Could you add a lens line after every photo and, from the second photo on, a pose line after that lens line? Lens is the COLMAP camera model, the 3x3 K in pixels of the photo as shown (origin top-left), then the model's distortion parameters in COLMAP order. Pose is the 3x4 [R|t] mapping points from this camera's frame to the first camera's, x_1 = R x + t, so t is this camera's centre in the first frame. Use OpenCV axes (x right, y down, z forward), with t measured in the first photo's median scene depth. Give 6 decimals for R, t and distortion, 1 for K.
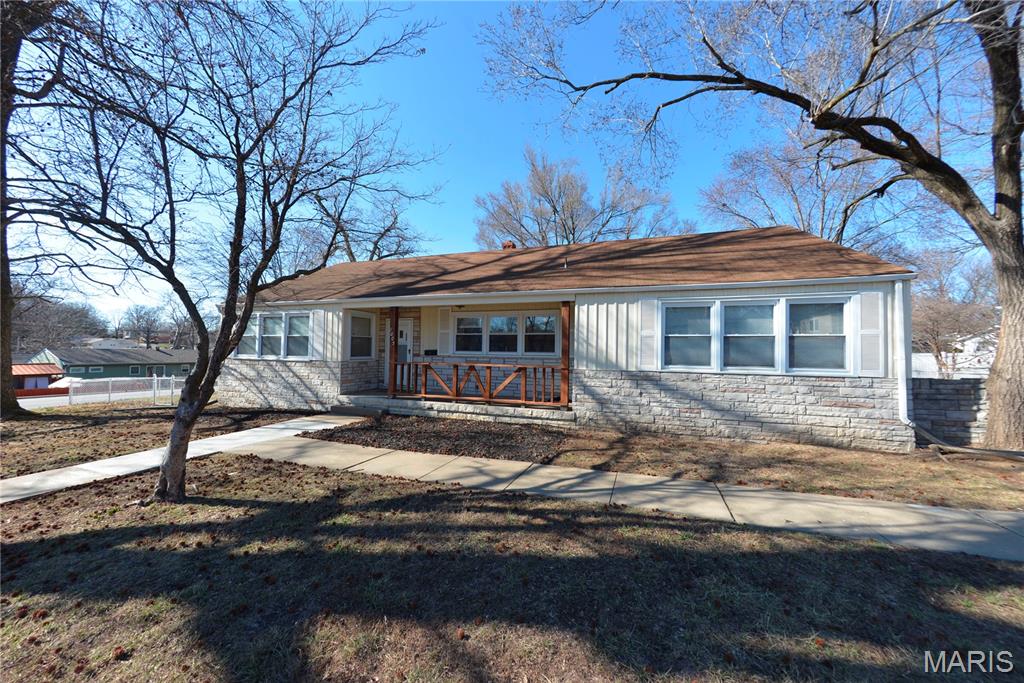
lens RADIAL K [[357.6, 0, 512.0], [0, 357.6, 341.5], [0, 0, 1]] dist [-0.001351, -0.000065]
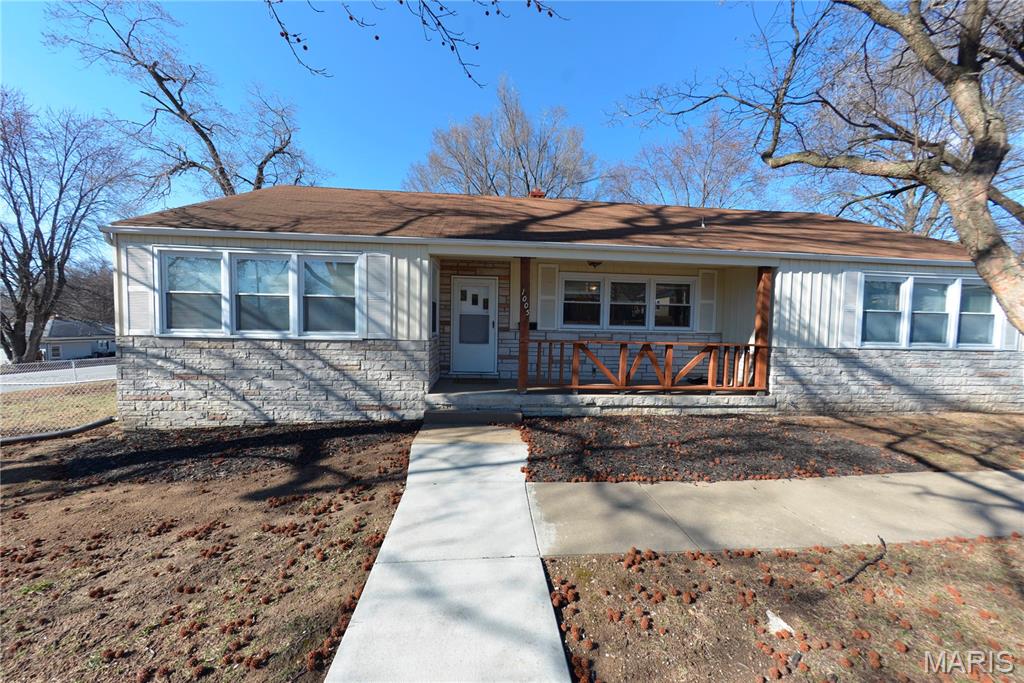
lens RADIAL K [[384.2, 0, 512.0], [0, 384.2, 341.5], [0, 0, 1]] dist [0.001500, 0.000062]
pose [[0.910592, -0.014382, 0.413055, -0.713549], [-0.019456, 0.996795, 0.077598, 0.002794], [-0.412847, -0.078697, 0.907394, 0.378922]]
